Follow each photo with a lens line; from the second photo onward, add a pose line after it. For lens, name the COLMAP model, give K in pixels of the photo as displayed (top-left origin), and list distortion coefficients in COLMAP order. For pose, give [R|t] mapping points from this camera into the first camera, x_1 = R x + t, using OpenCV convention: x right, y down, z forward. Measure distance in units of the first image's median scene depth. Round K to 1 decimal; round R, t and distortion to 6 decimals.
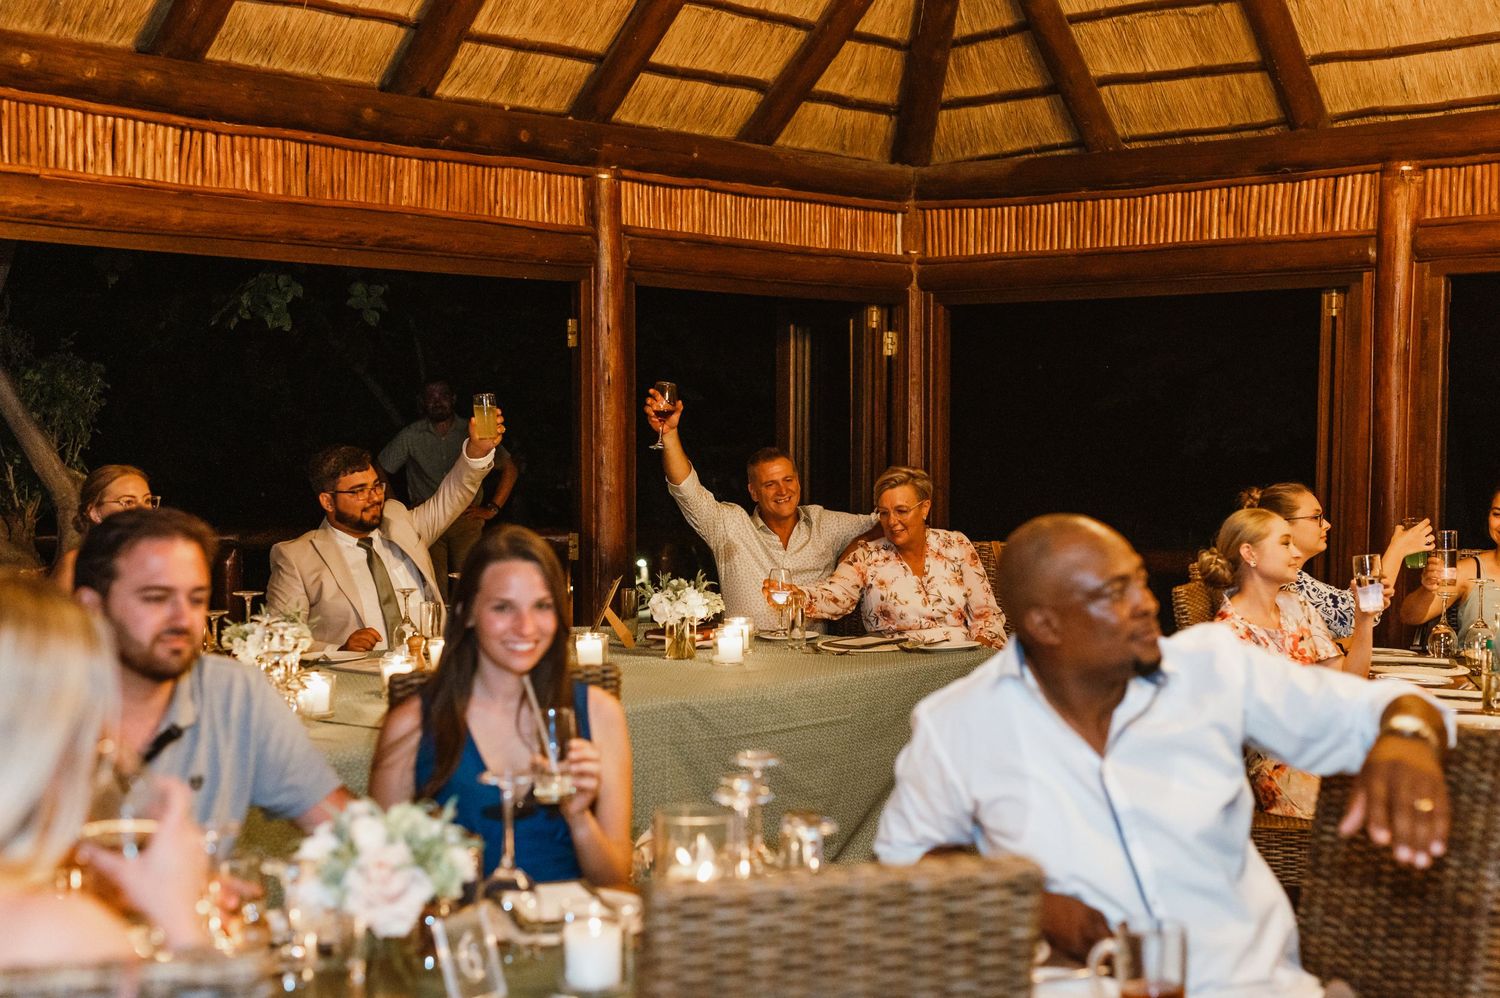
lens RADIAL K [[2126.6, 0, 755.7], [0, 2126.6, 497.8], [0, 0, 1]] dist [0.155010, 0.000000]
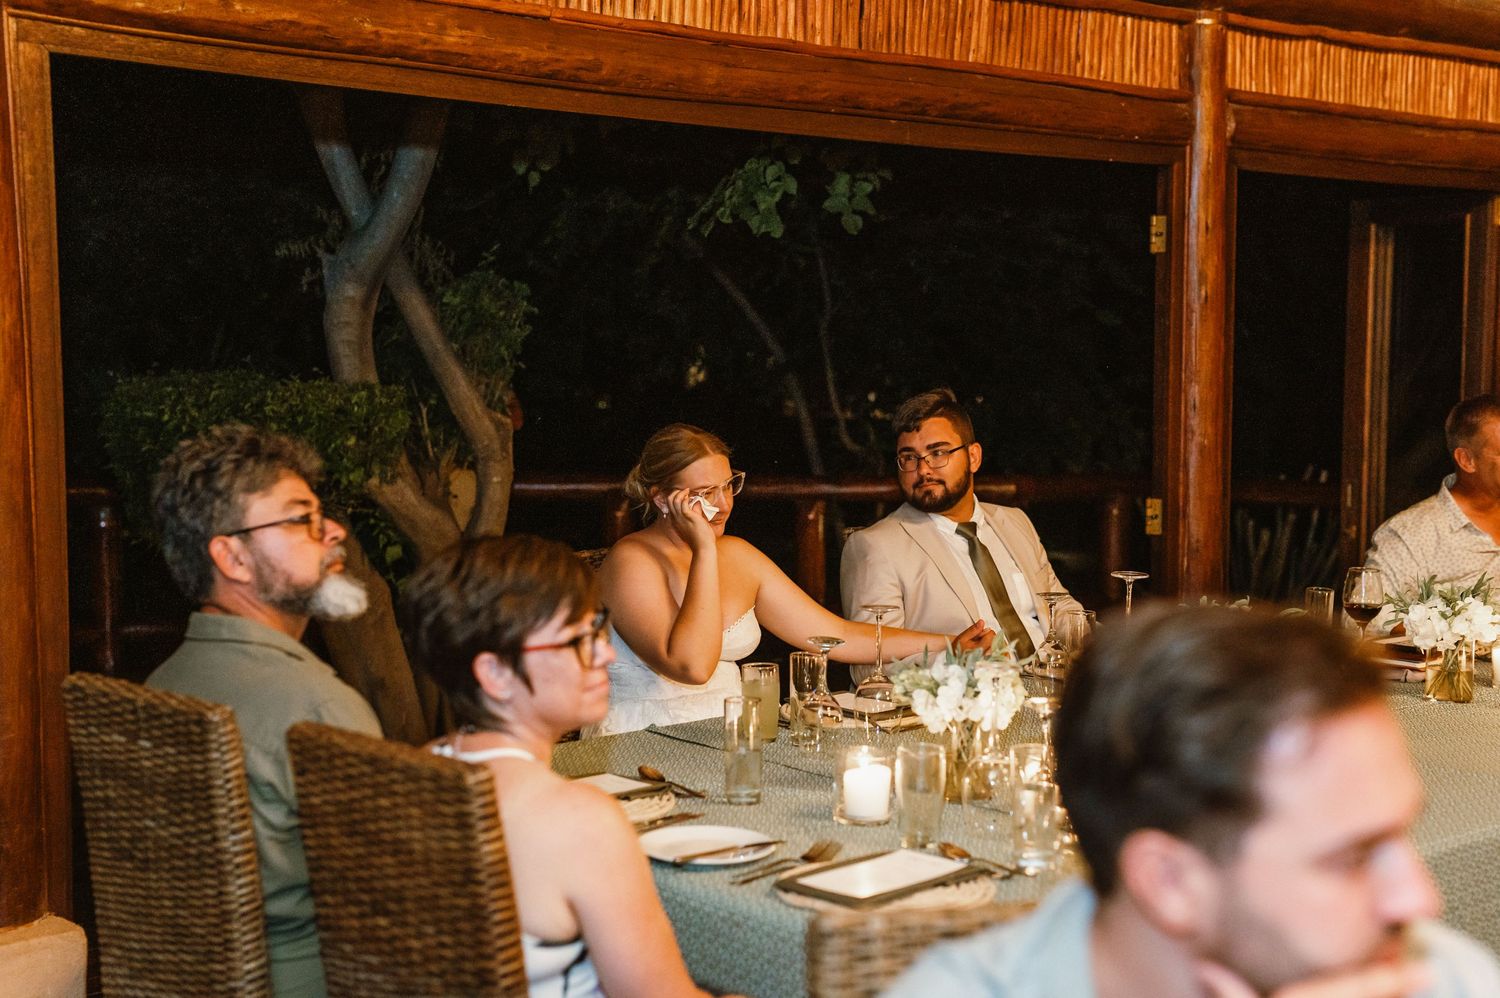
lens RADIAL K [[2126.6, 0, 740.0], [0, 2126.6, 501.7], [0, 0, 1]] dist [0.155010, 0.000000]
pose [[0.993038, 0.007646, -0.117544, -0.148139], [-0.003310, 0.999309, 0.037033, -0.010867], [0.117746, -0.036386, 0.992377, 0.235528]]
